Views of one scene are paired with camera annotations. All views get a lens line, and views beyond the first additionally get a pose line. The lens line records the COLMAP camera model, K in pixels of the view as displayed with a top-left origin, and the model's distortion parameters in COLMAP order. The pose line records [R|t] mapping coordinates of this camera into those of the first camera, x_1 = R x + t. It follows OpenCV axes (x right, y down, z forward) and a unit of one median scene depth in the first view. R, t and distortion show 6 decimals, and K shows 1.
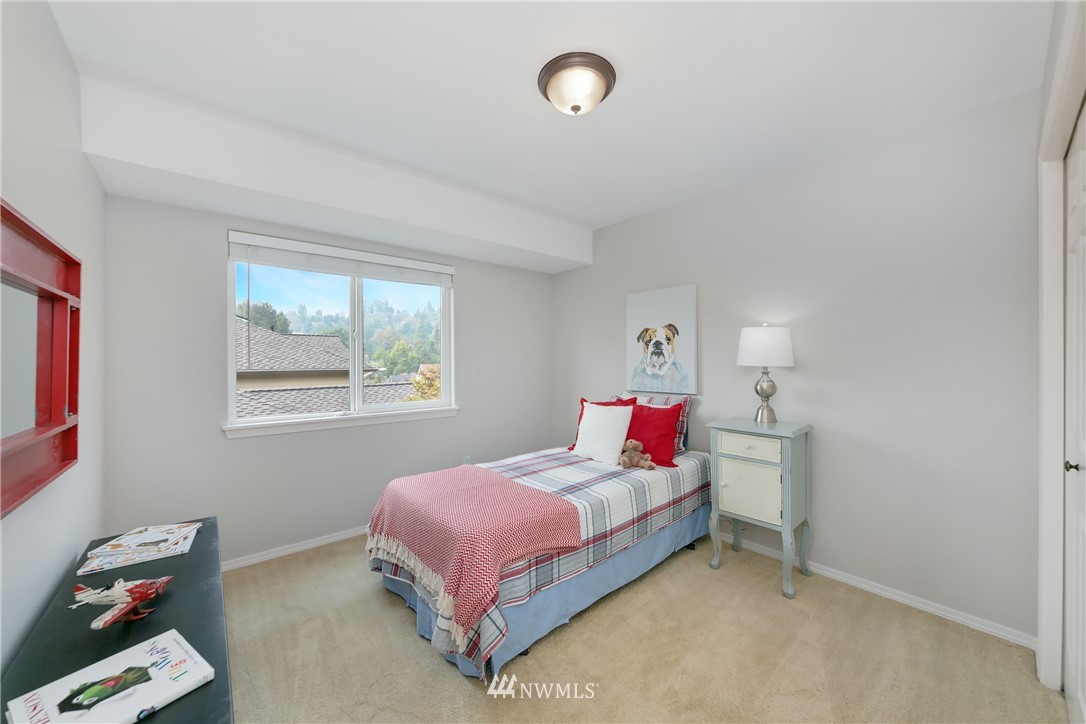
lens RADIAL K [[414.3, 0, 544.3], [0, 414.3, 359.3], [0, 0, 1]] dist [-0.000452, -0.000020]
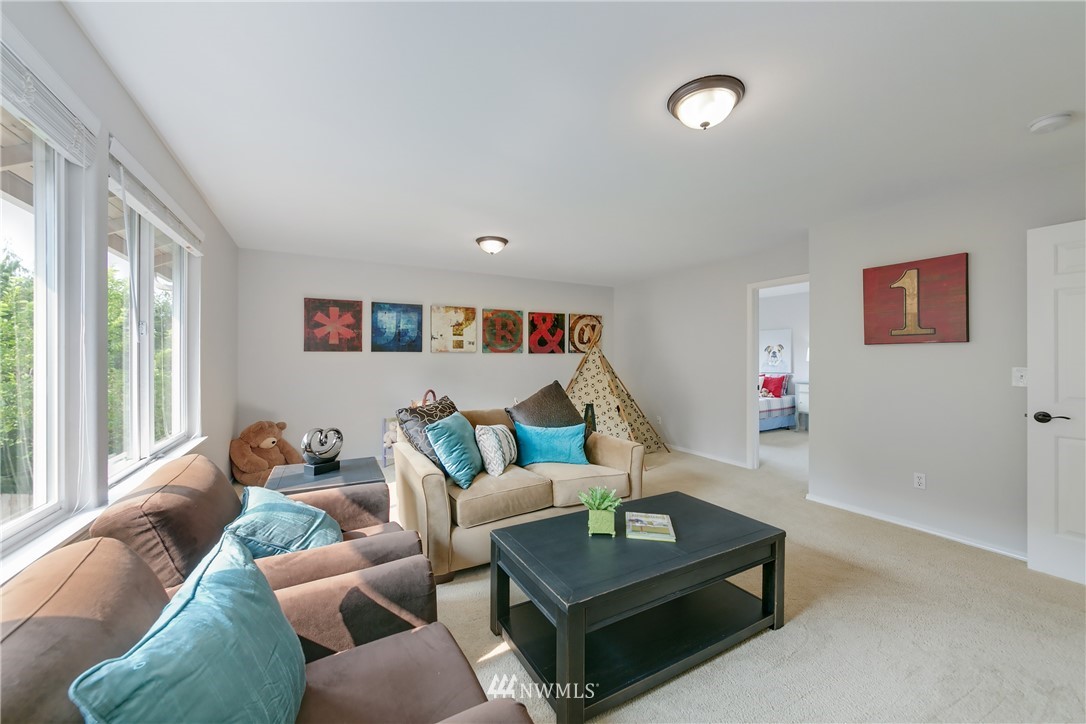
lens RADIAL K [[434.5, 0, 534.3], [0, 434.5, 359.3], [0, 0, 1]] dist [-0.012759, -0.000028]
pose [[0.976248, 0.004783, -0.216602, -0.592994], [-0.003099, 0.999962, 0.008110, -0.014737], [0.216632, -0.007246, 0.976226, -1.921440]]
